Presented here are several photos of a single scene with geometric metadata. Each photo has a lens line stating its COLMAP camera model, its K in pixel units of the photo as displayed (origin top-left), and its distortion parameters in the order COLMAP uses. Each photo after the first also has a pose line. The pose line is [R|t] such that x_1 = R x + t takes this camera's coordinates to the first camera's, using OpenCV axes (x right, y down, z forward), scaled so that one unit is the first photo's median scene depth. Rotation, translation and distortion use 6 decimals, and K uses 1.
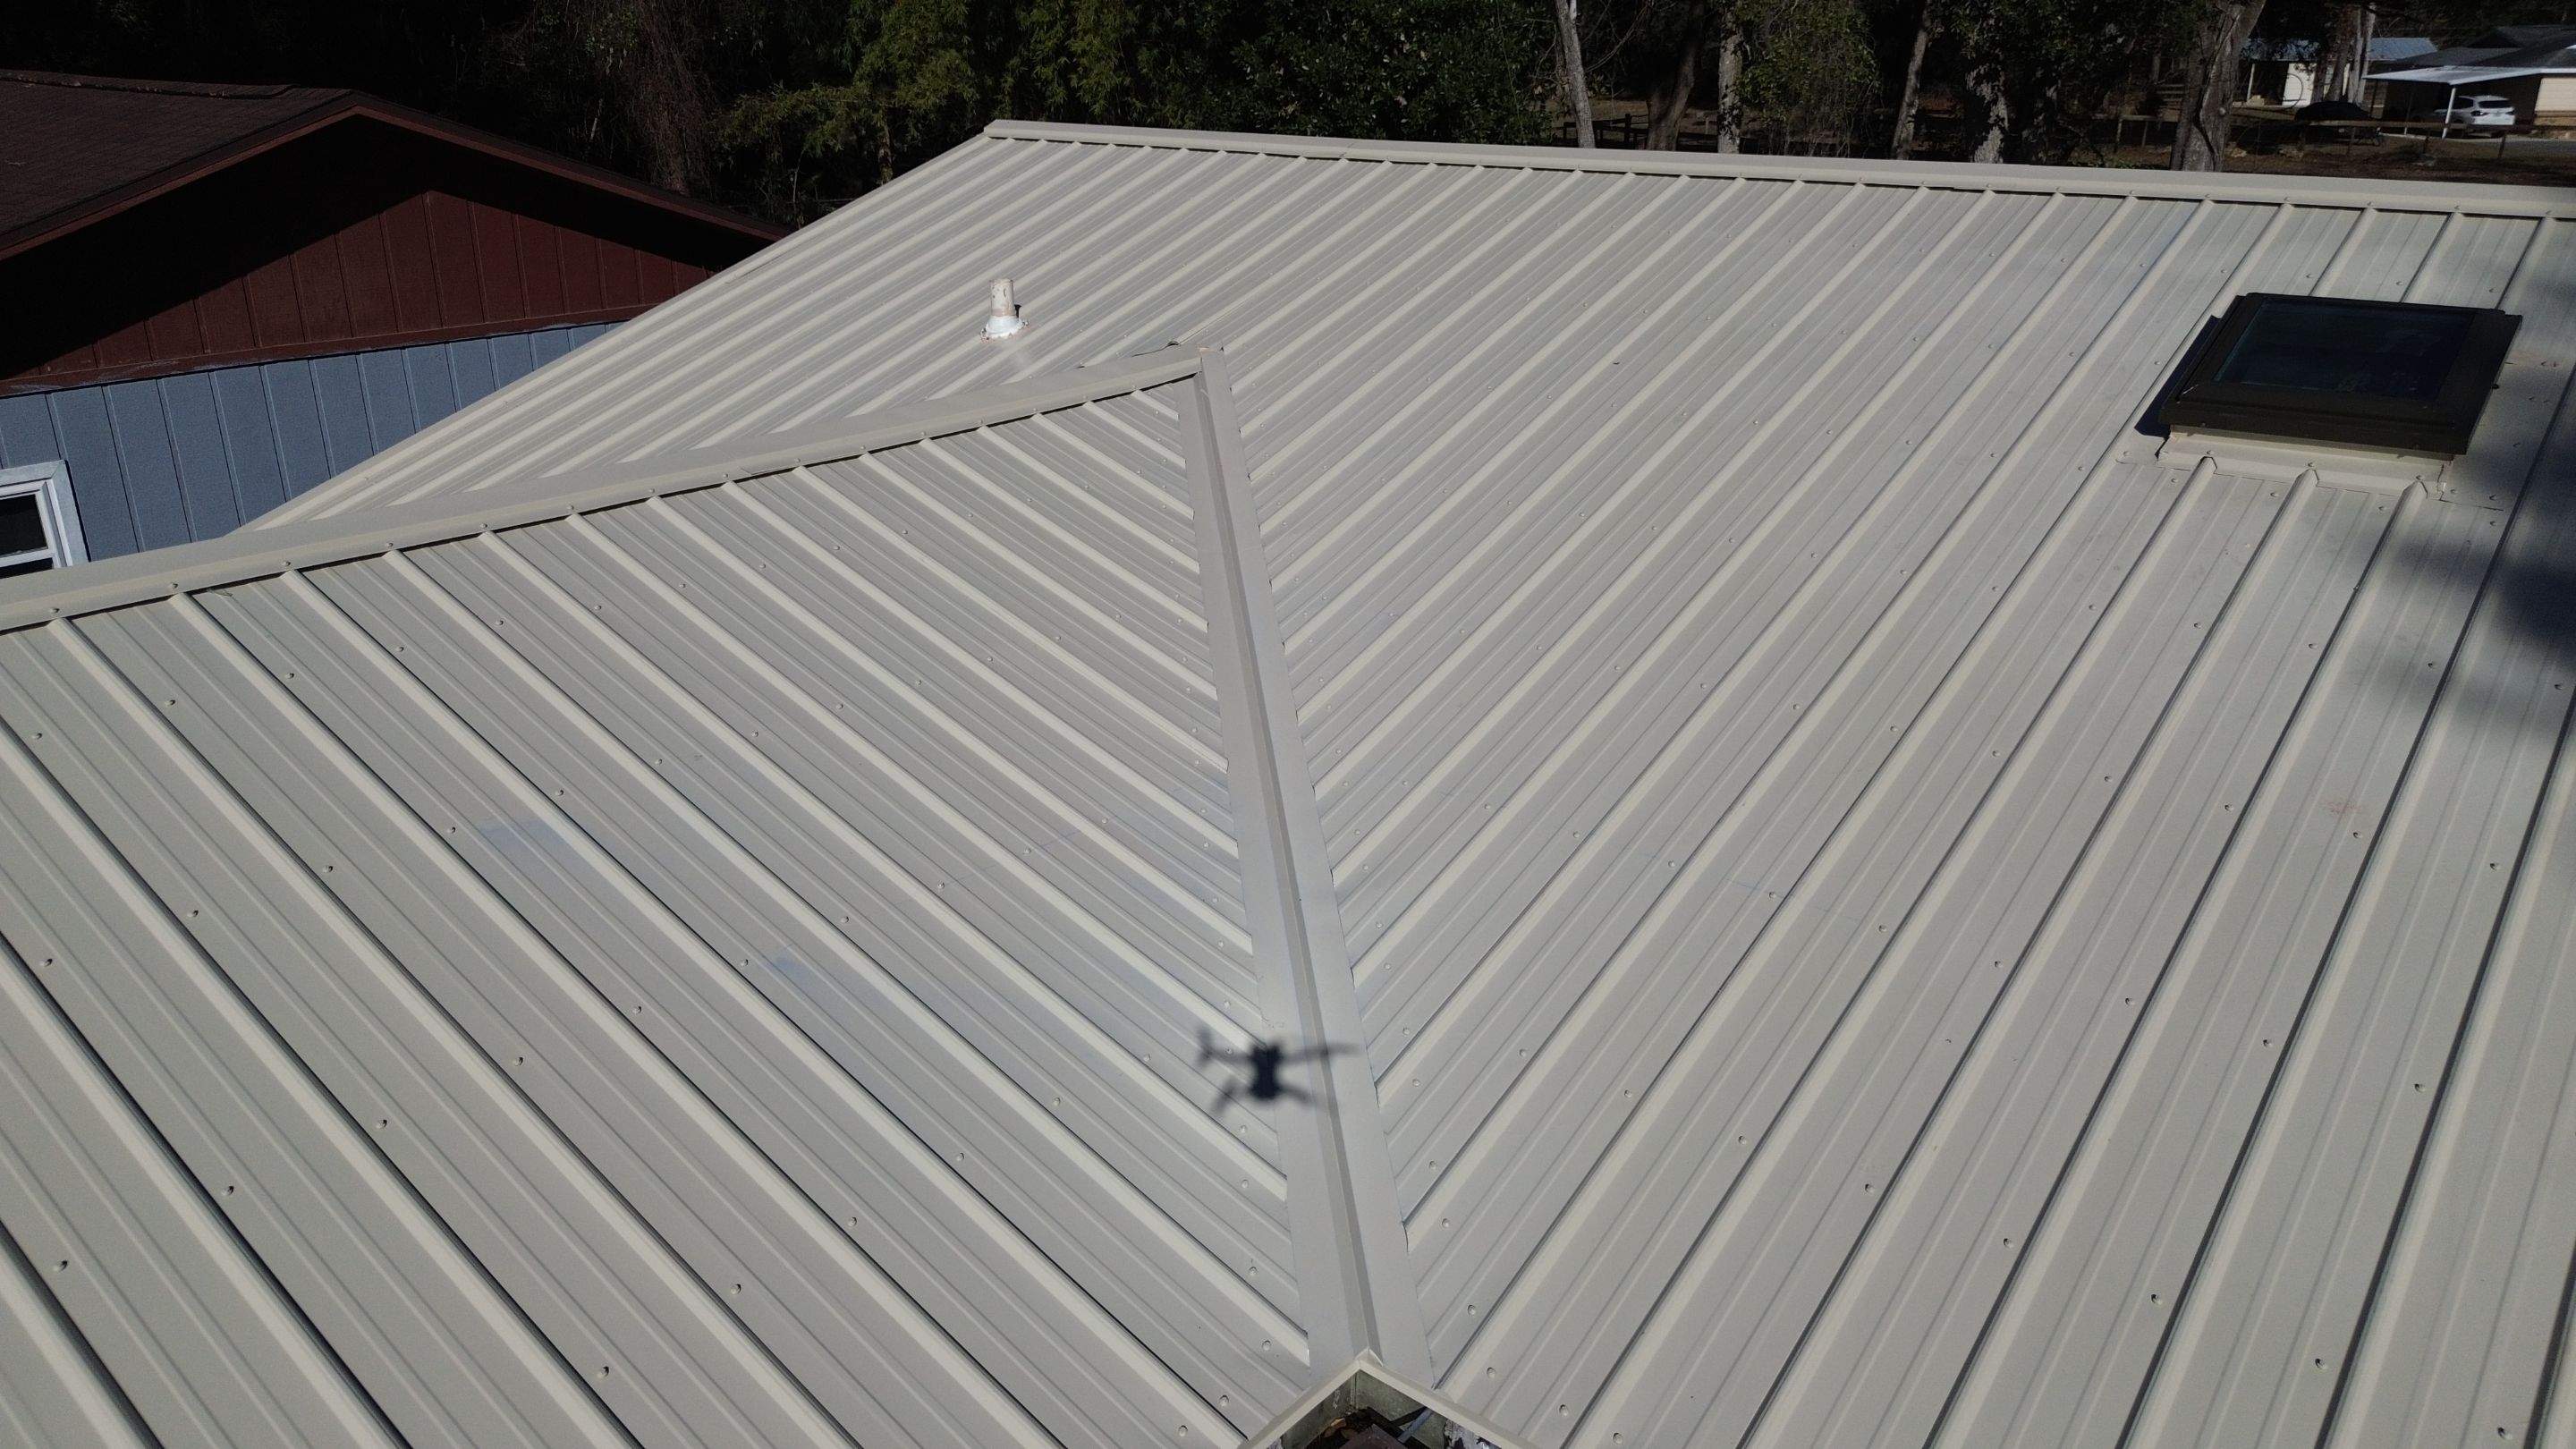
lens RADIAL K [[1917.0, 0, 1290.3], [0, 1917.0, 782.6], [0, 0, 1]] dist [0.054537, -0.055682]
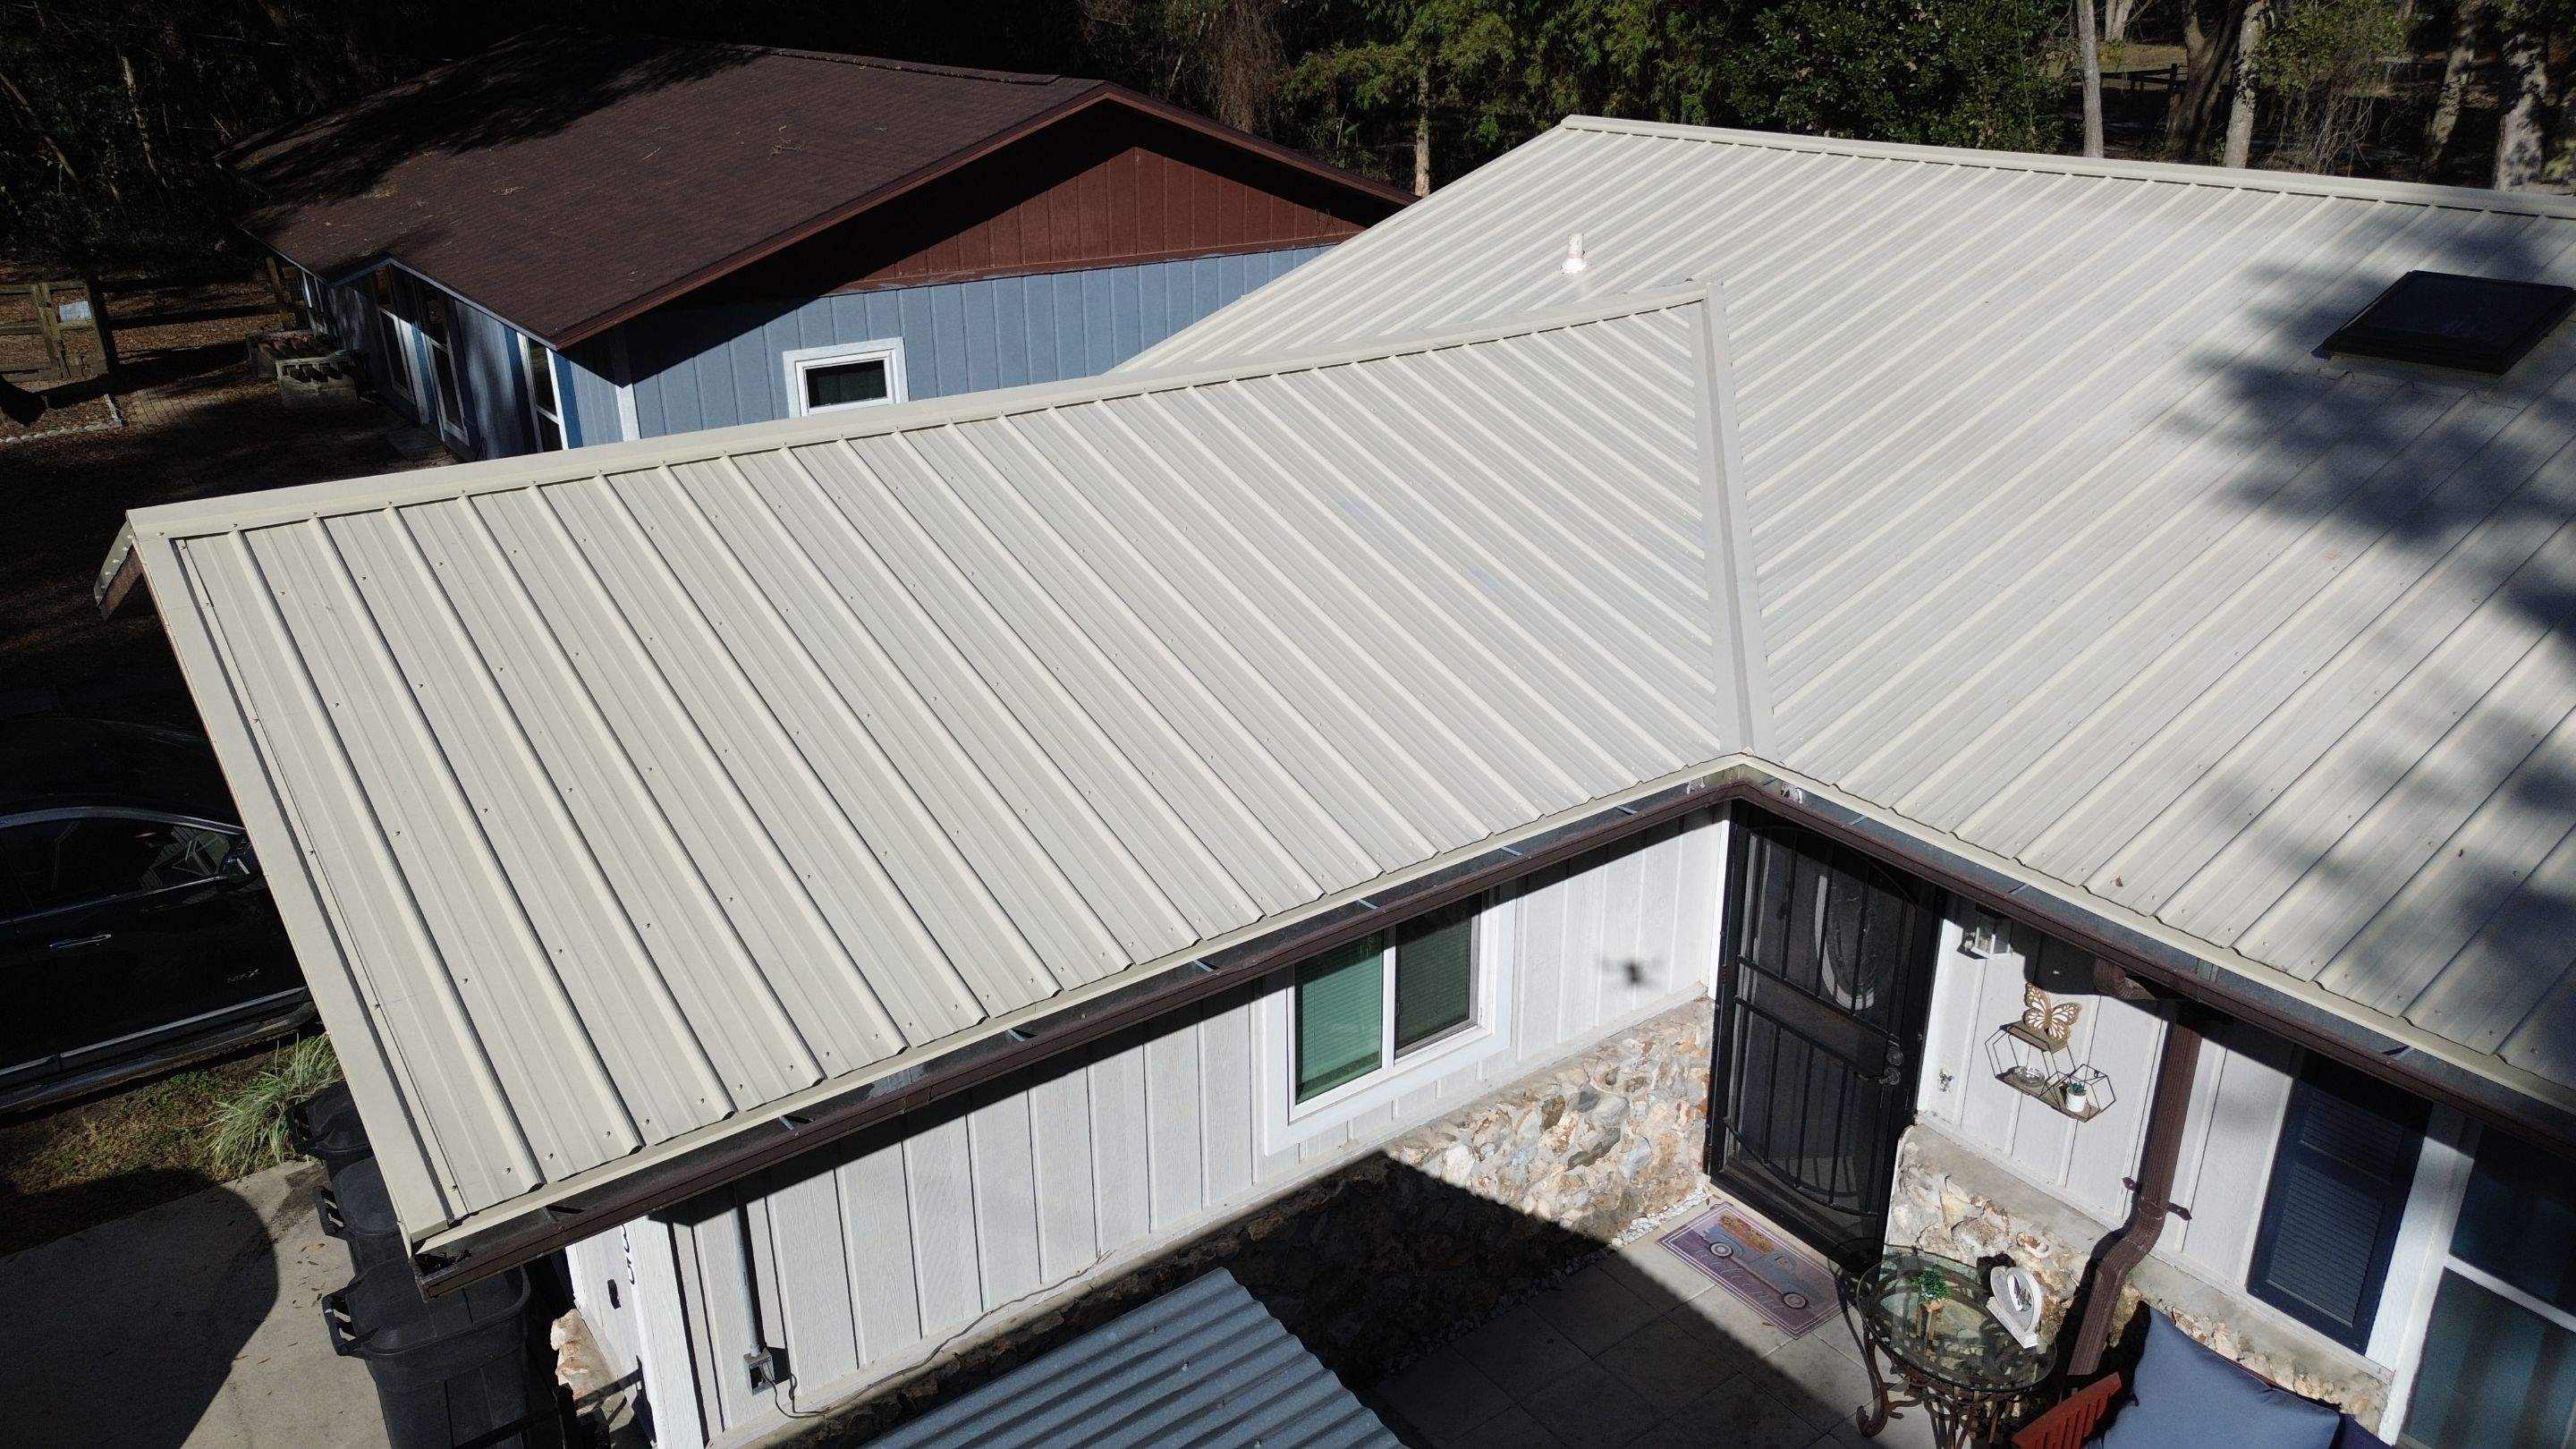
lens RADIAL K [[1917.0, 0, 1290.3], [0, 1917.0, 782.6], [0, 0, 1]] dist [0.054537, -0.055682]
pose [[0.969554, 0.096598, -0.225022, 0.003663], [-0.090100, 0.995169, 0.038996, 0.034032], [0.227702, -0.017534, 0.973573, -0.140390]]
